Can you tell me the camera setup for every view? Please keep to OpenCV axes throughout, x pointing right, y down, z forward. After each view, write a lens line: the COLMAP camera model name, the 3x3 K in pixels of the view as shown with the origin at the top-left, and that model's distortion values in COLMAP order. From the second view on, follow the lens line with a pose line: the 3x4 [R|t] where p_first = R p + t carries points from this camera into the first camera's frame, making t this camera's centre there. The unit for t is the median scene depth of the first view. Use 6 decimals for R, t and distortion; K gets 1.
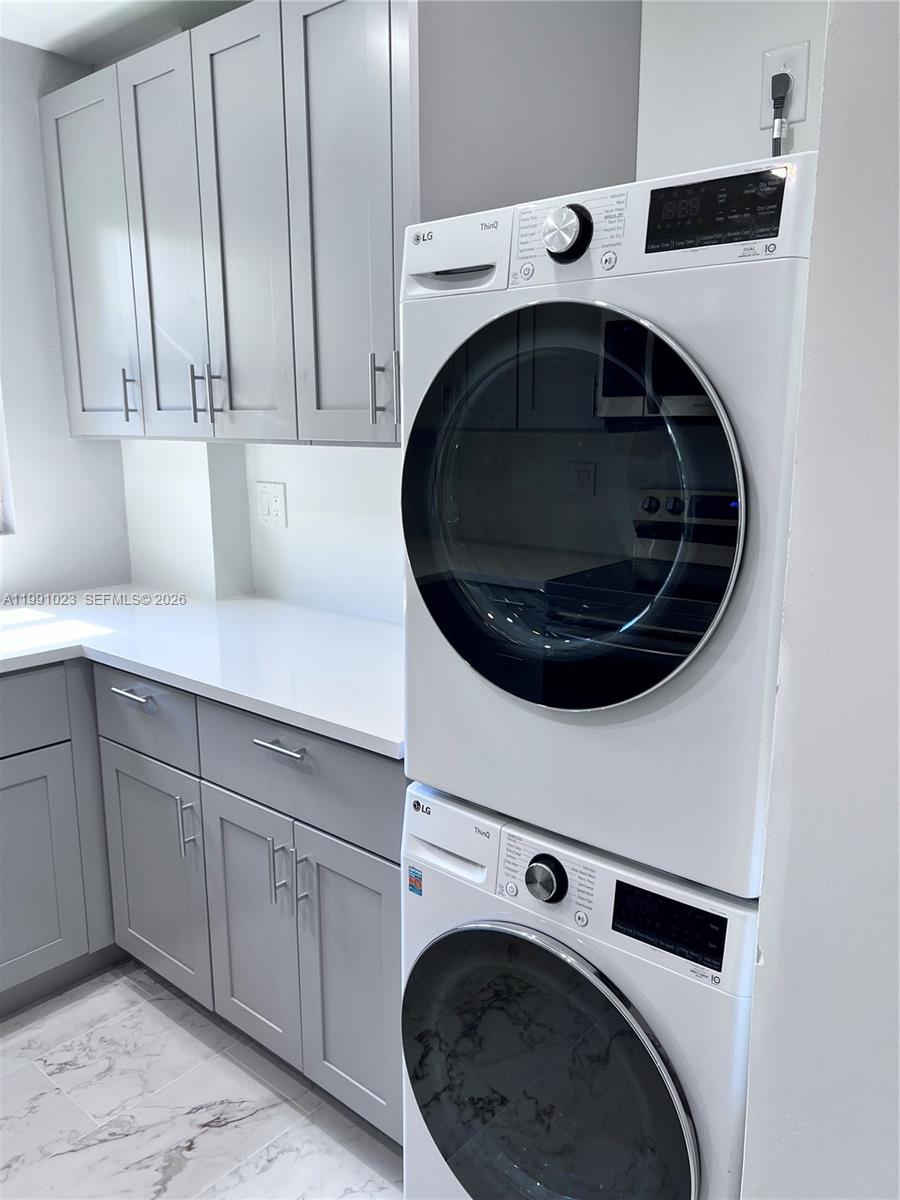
lens RADIAL K [[911.0, 0, 459.1], [0, 911.0, 602.9], [0, 0, 1]] dist [0.060279, -0.065206]
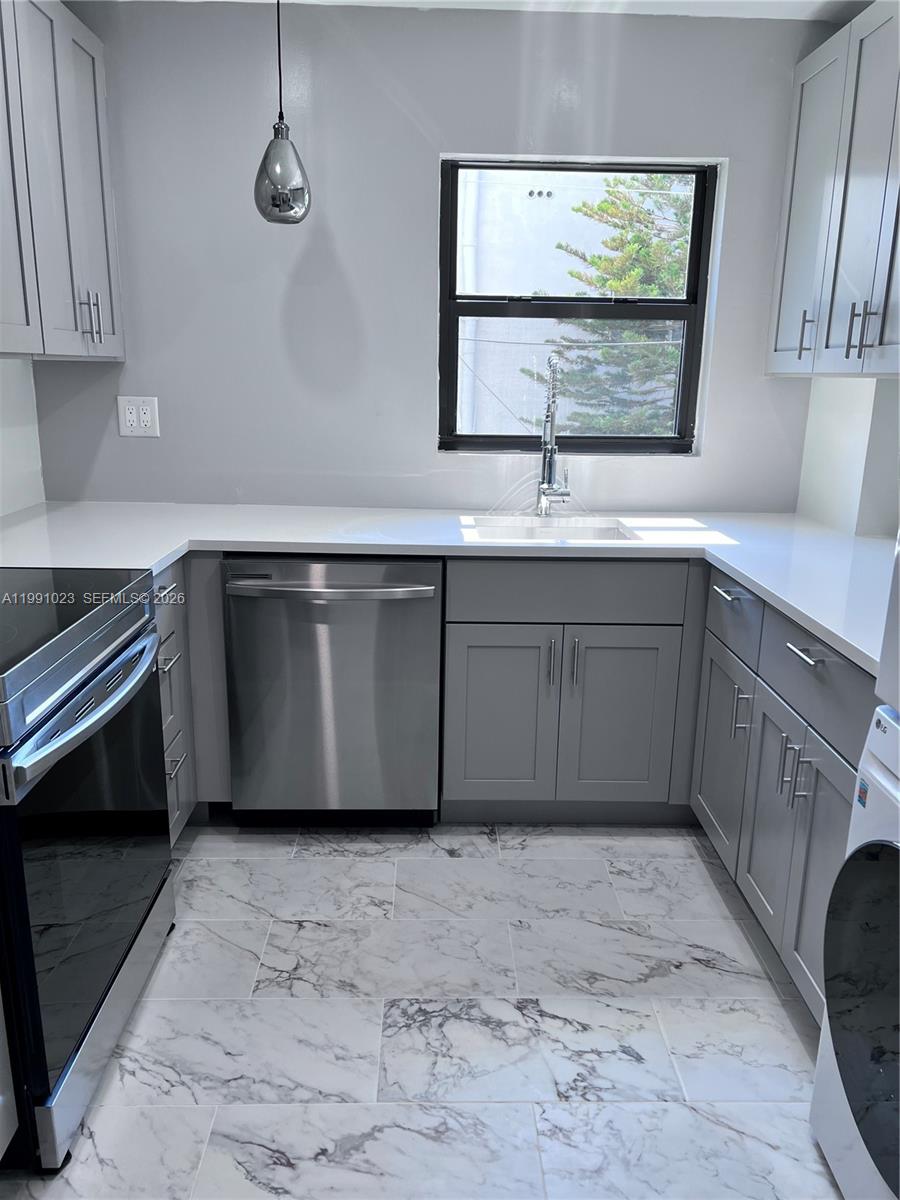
lens RADIAL K [[911.0, 0, 459.1], [0, 911.0, 602.9], [0, 0, 1]] dist [0.060279, -0.065206]
pose [[0.671181, 0.198980, -0.714089, 0.244588], [-0.169019, 0.979005, 0.113935, 0.035661], [0.721768, 0.044224, 0.690721, -0.043068]]
